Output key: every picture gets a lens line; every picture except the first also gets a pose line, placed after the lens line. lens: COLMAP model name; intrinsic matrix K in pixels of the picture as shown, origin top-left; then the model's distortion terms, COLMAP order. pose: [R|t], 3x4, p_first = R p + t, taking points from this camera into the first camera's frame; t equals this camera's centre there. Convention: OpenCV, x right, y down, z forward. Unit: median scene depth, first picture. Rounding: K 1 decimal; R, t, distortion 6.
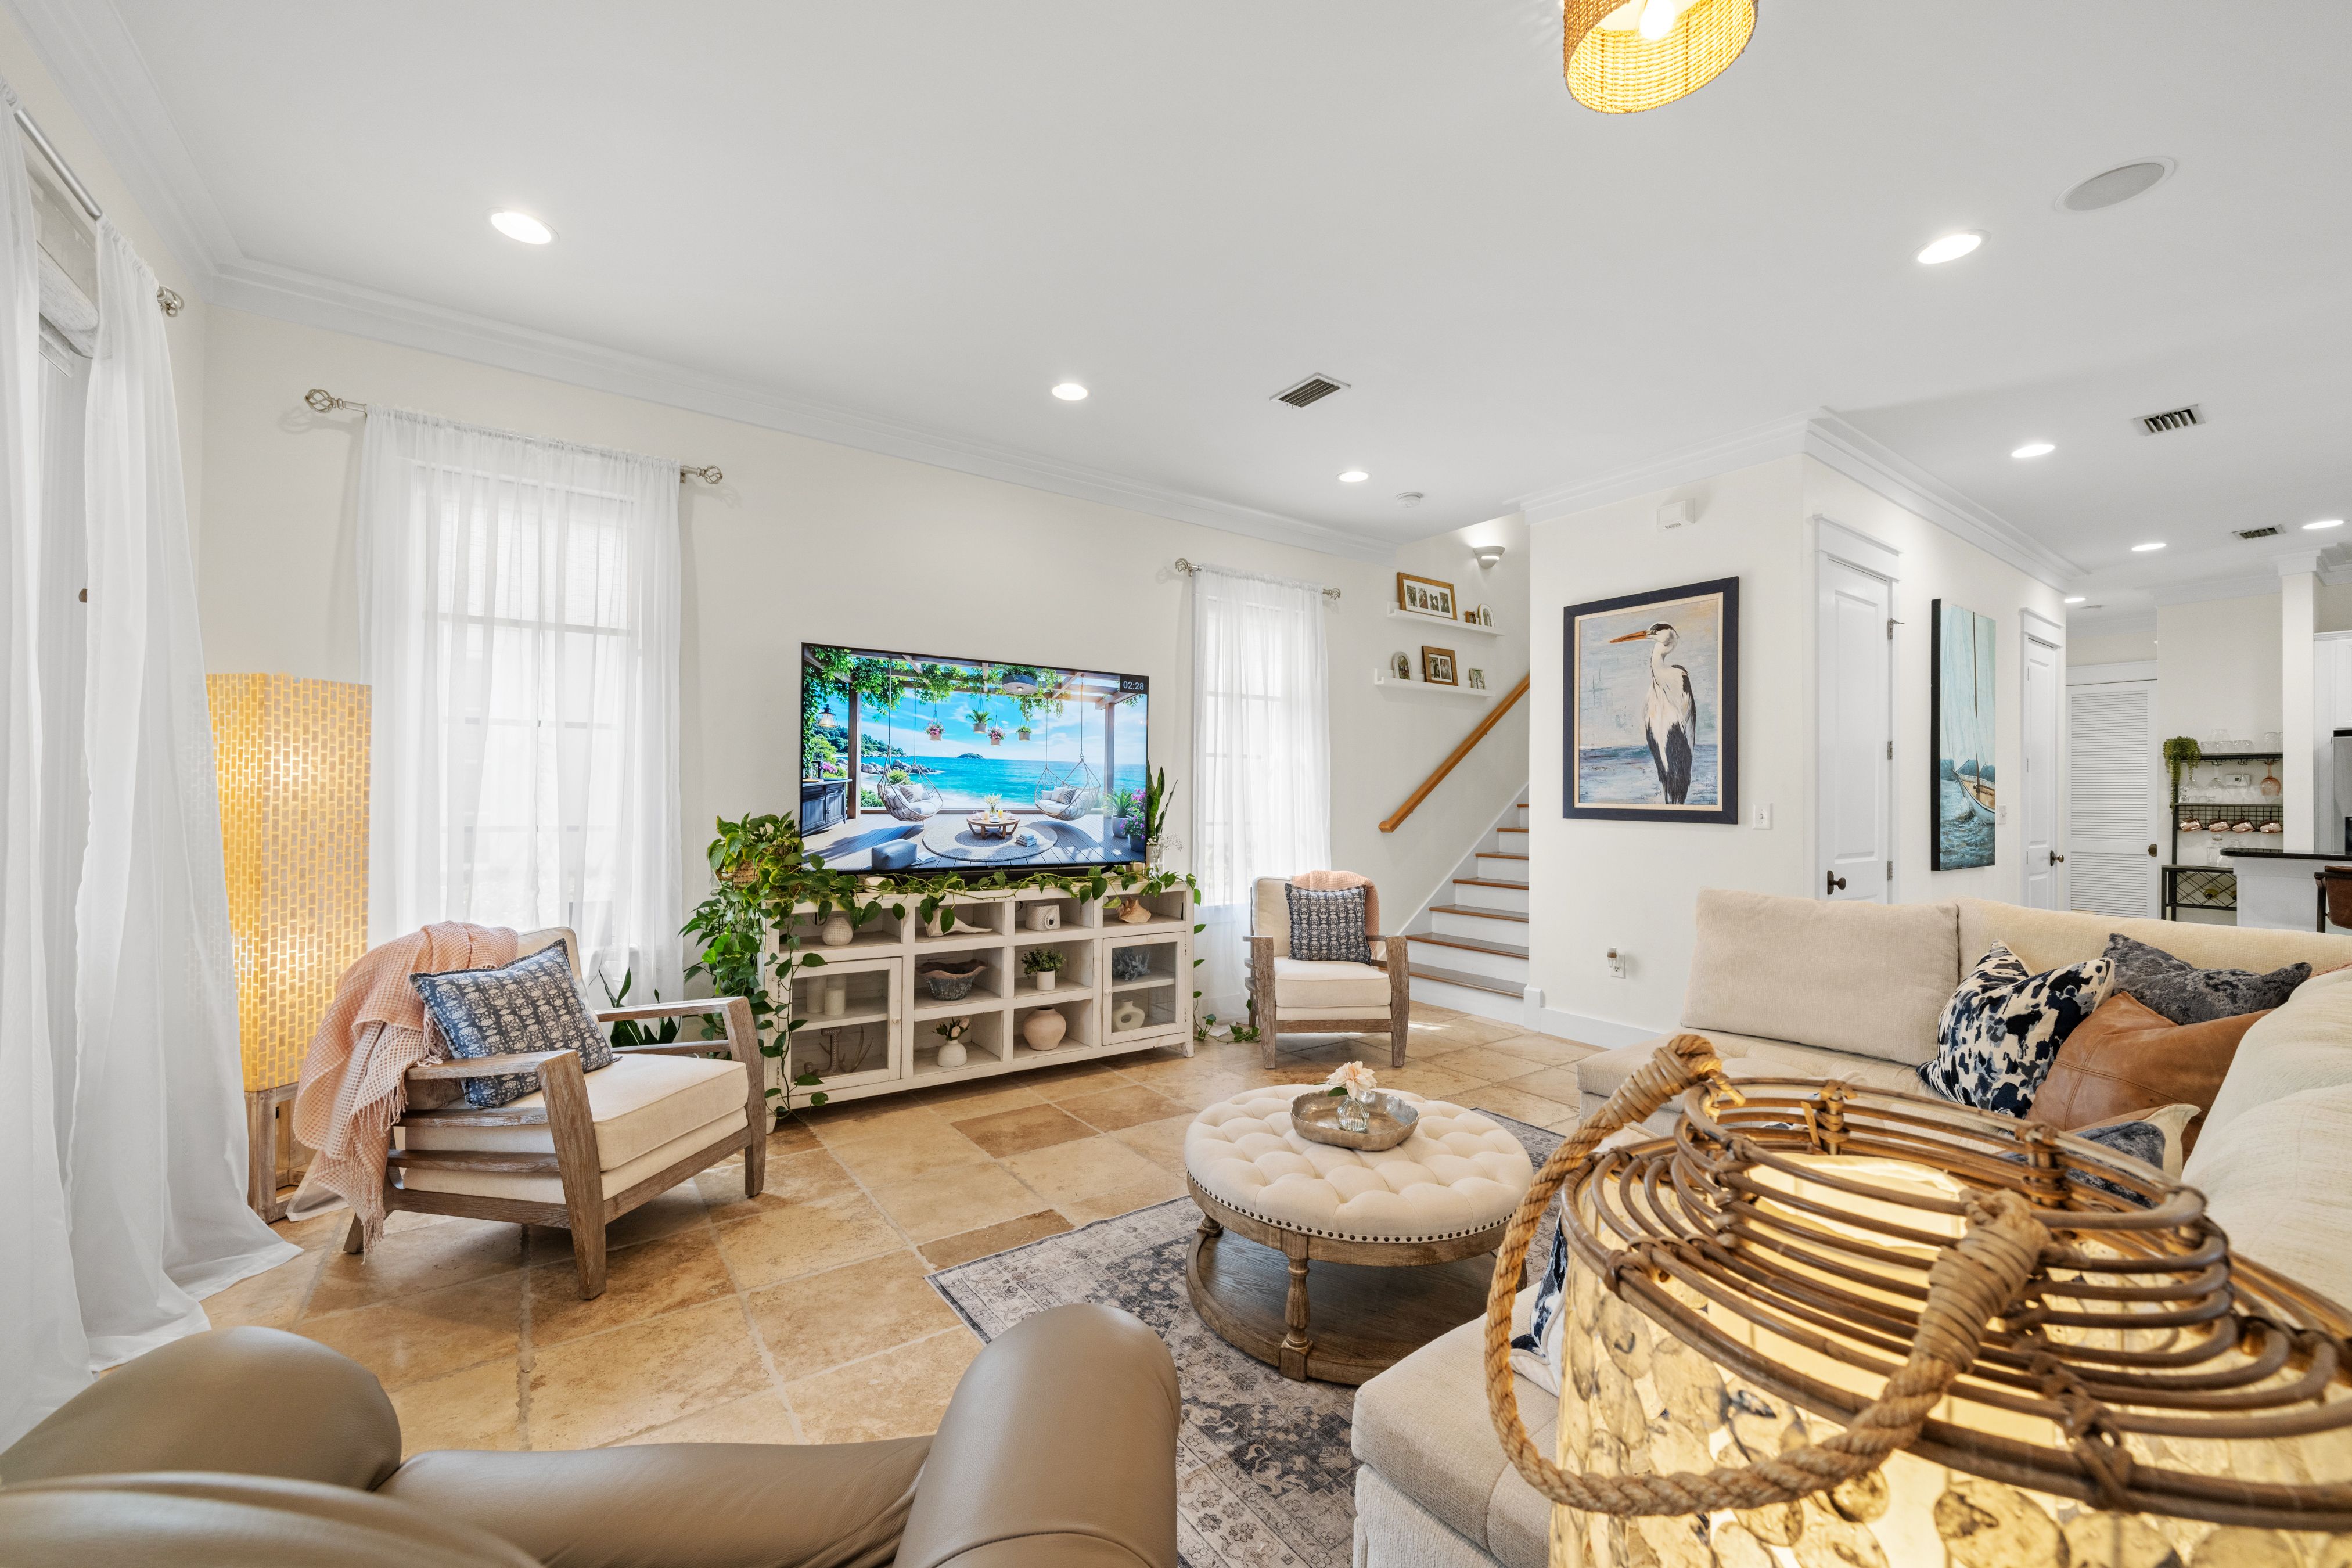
lens RADIAL K [[918.0, 0, 1176.3], [0, 918.0, 789.3], [0, 0, 1]] dist [-0.004769, -0.000280]
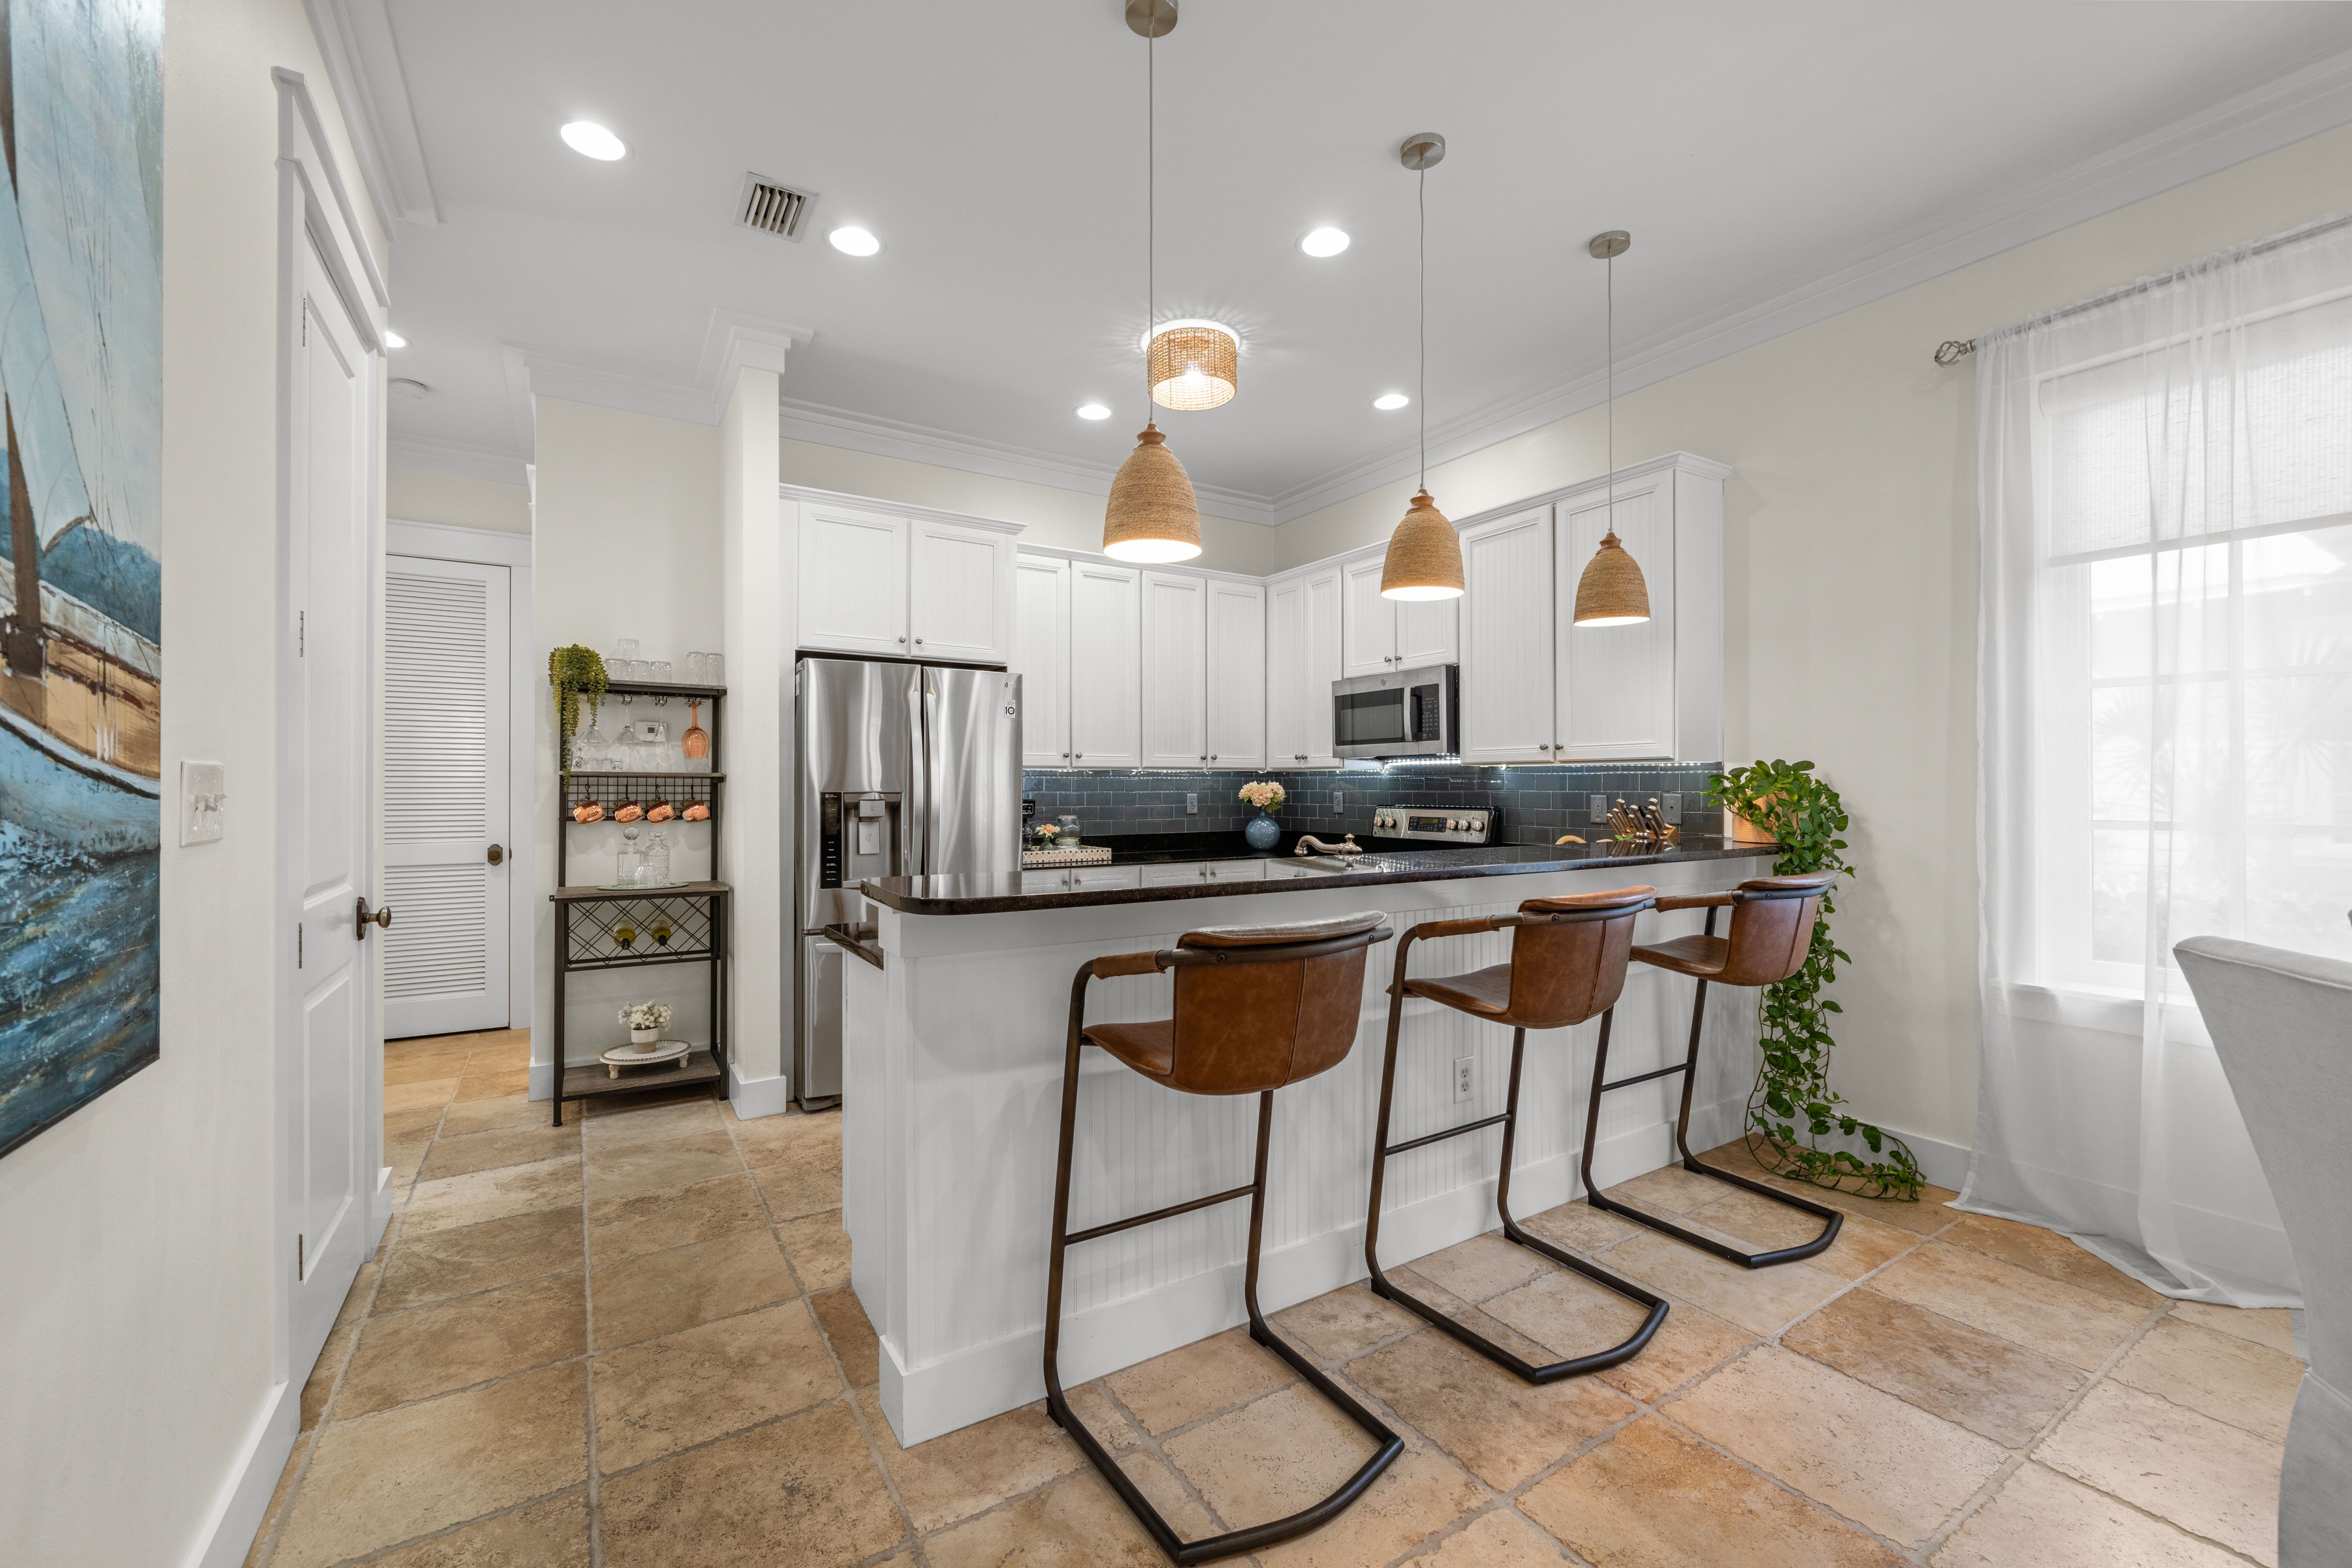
lens RADIAL K [[950.2, 0, 1176.0], [0, 950.2, 784.0], [0, 0, 1]] dist [-0.000368, 0.000021]
pose [[0.051060, -0.004855, 0.998684, 0.970424], [-0.007985, 0.999954, 0.005269, 0.028515], [-0.998664, -0.008243, 0.051019, 1.064864]]
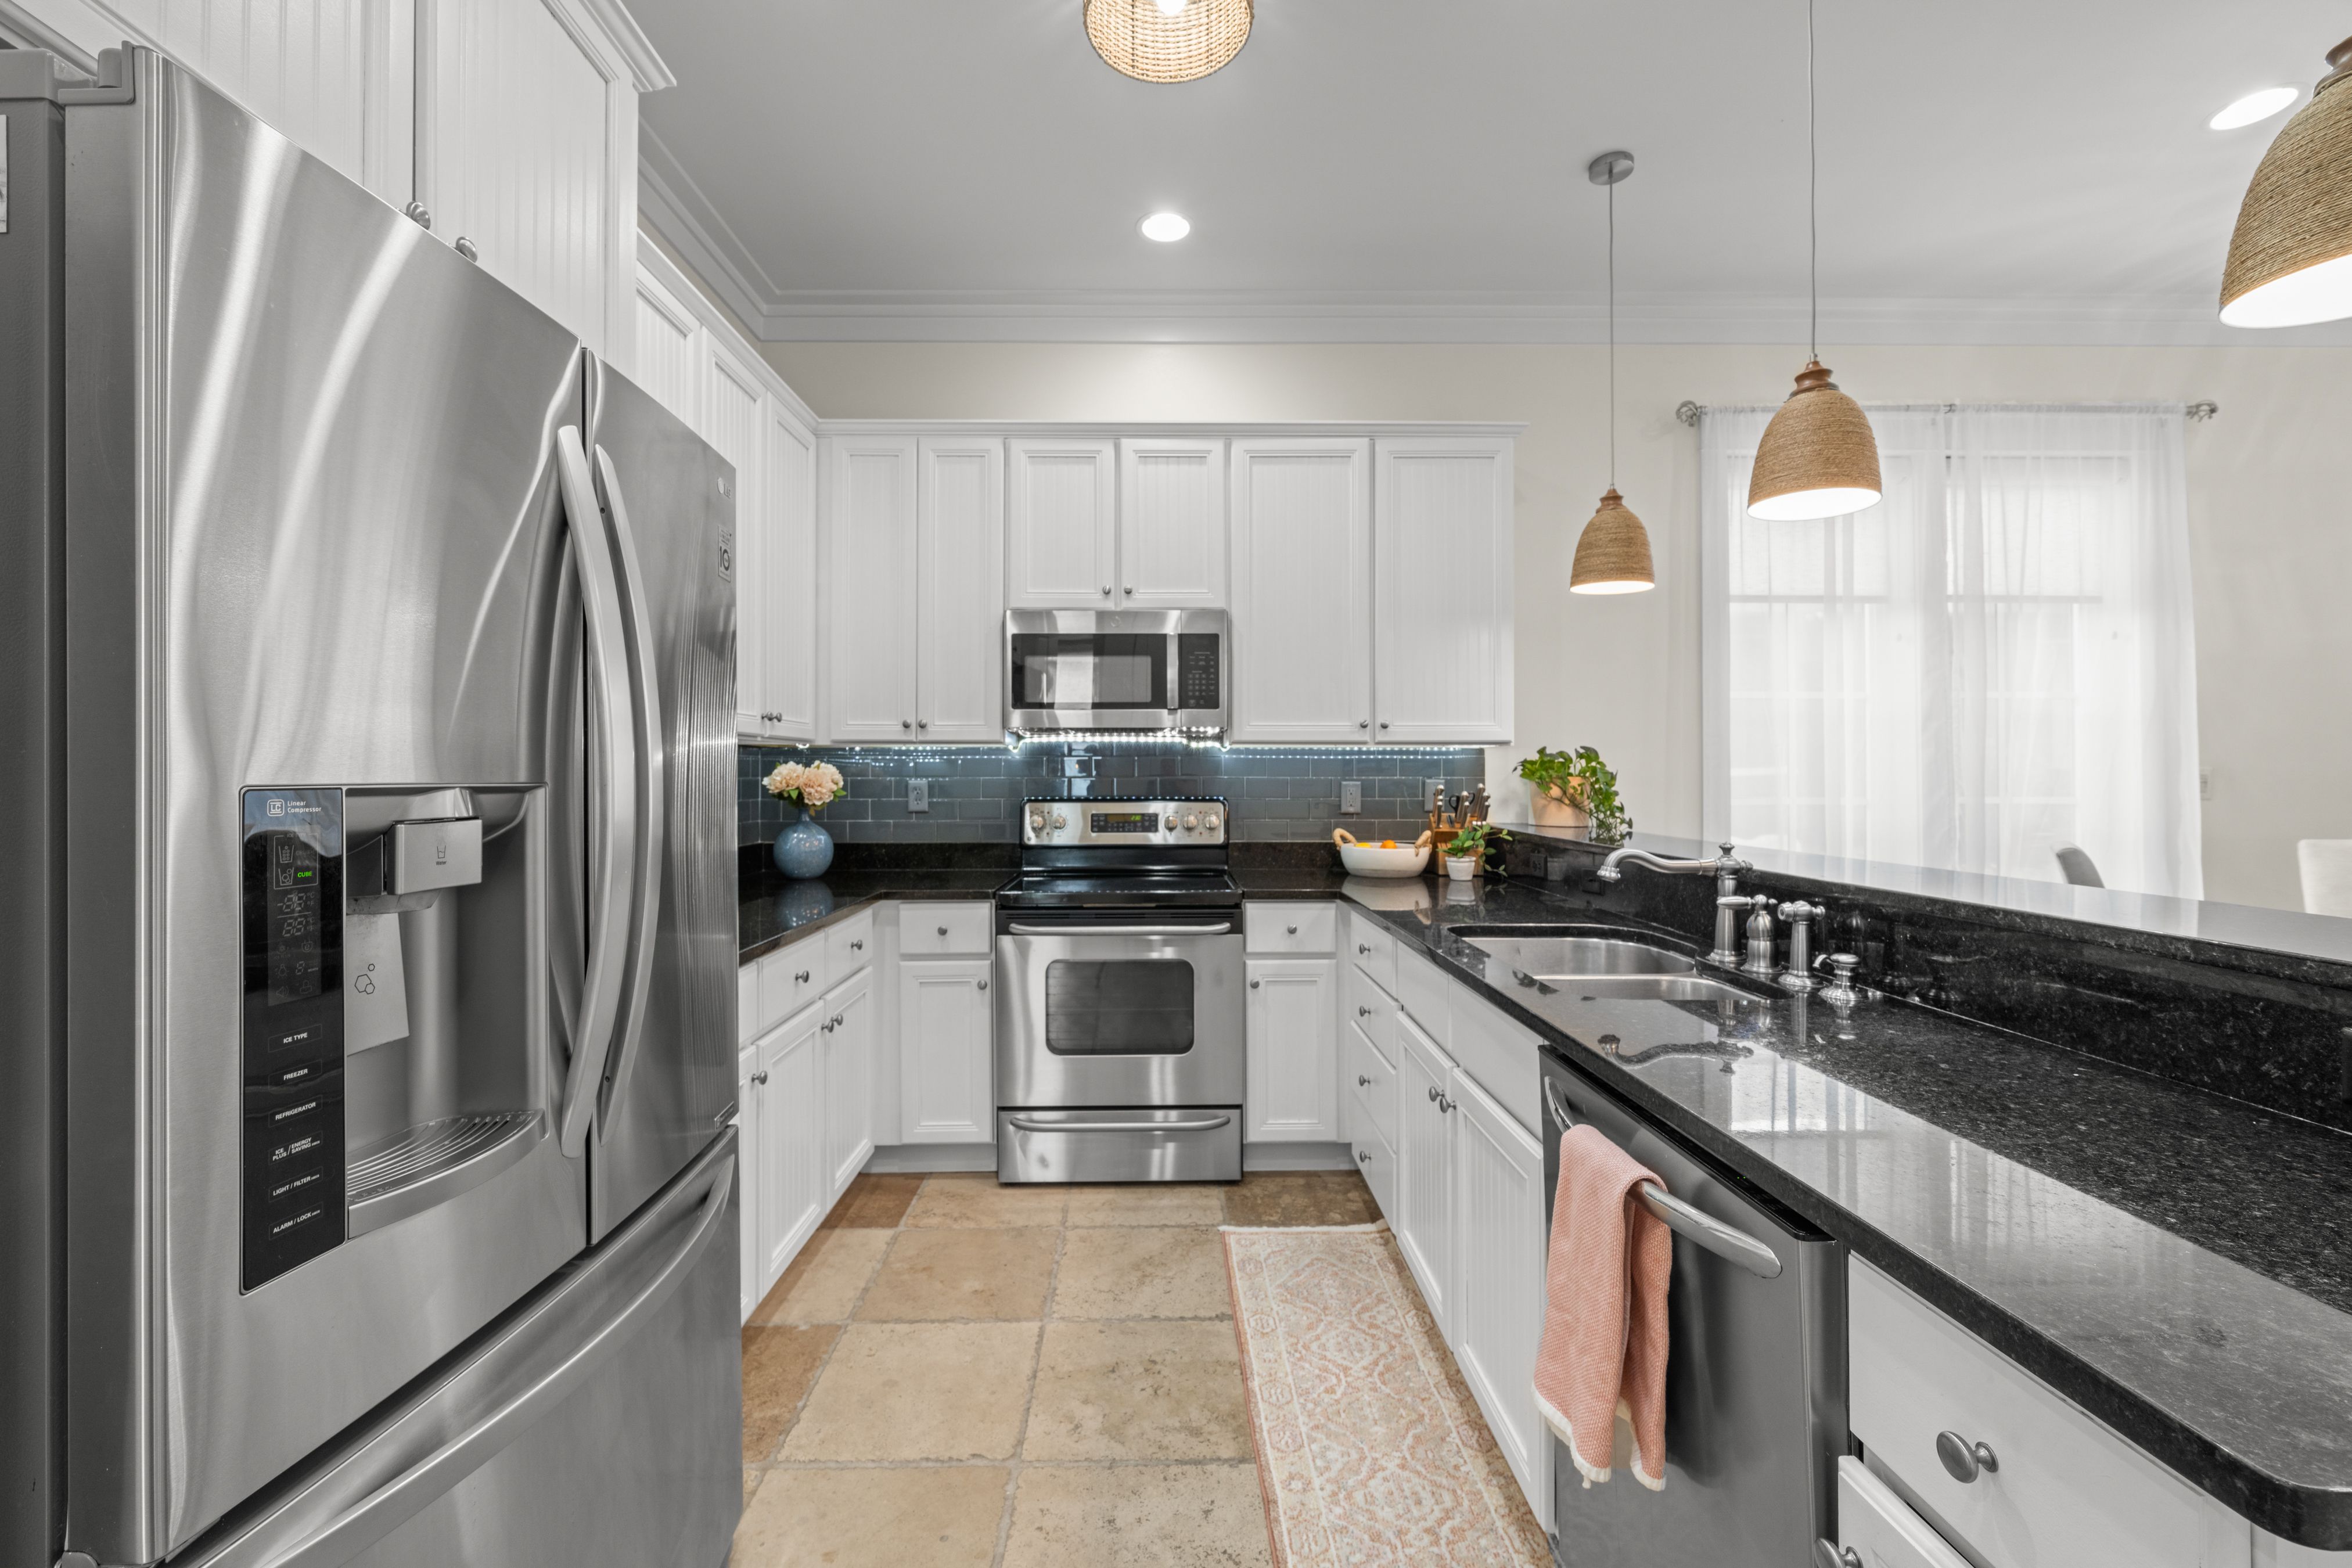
lens RADIAL K [[954.5, 0, 1170.1], [0, 954.5, 766.5], [0, 0, 1]] dist [-0.002406, -0.000078]
pose [[-0.822787, -0.004228, 0.568334, 1.618893], [-0.013026, 0.999850, -0.011420, 0.039472], [-0.568200, -0.016799, -0.822719, 1.496790]]
